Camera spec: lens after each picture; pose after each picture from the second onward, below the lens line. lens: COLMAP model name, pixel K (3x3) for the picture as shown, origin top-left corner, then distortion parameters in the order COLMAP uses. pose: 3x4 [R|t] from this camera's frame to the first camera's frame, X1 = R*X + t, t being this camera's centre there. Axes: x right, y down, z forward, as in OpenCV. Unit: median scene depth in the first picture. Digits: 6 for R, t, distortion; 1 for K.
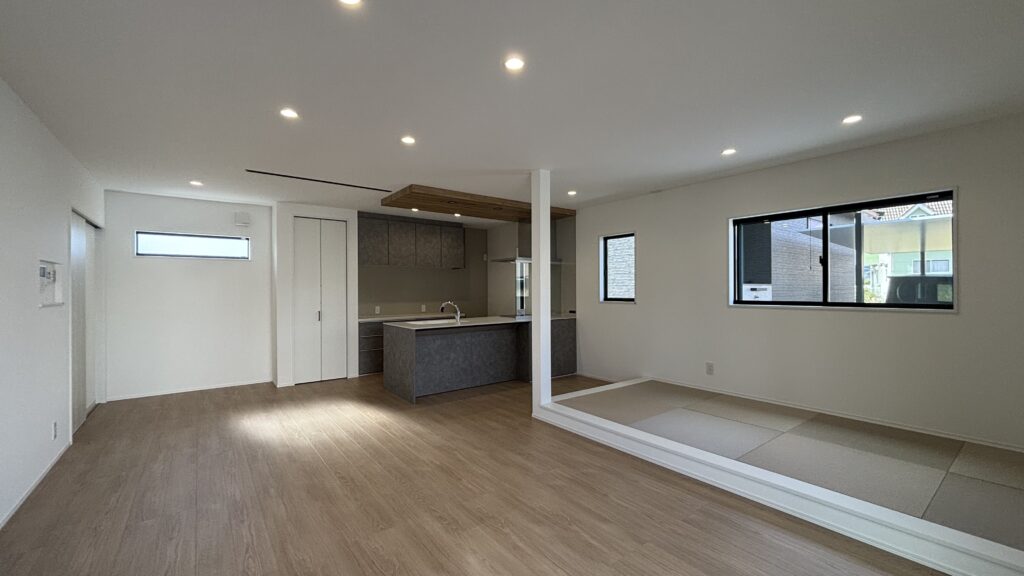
lens RADIAL K [[413.5, 0, 515.8], [0, 413.5, 287.7], [0, 0, 1]] dist [0.016219, 0.002281]
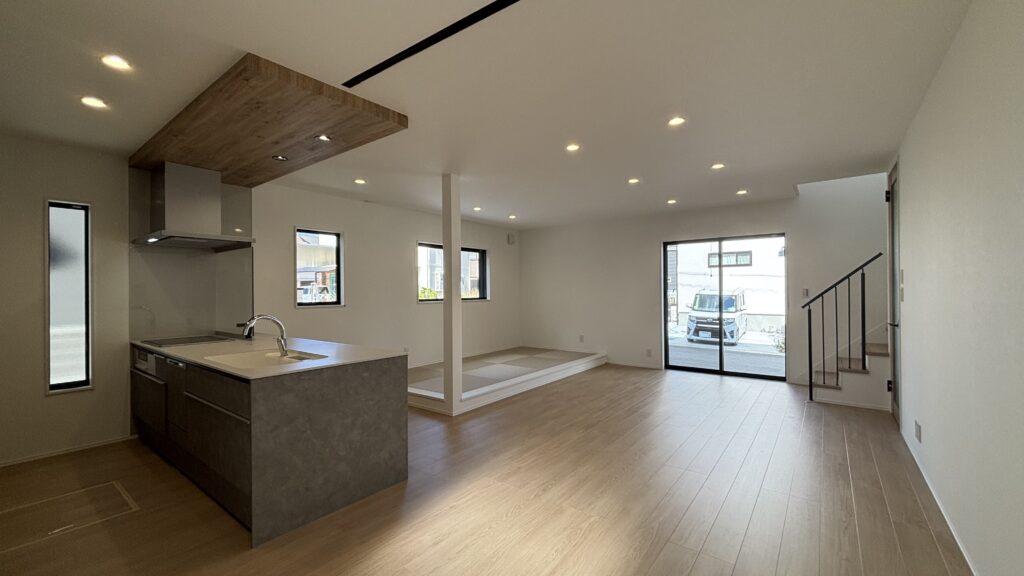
lens RADIAL K [[413.5, 0, 505.1], [0, 413.5, 290.1], [0, 0, 1]] dist [0.016219, 0.002281]
pose [[-0.257697, 0.013259, 0.966135, -1.377361], [0.010945, 0.999882, -0.010803, 0.026897], [-0.966164, 0.007791, -0.257811, 1.616646]]
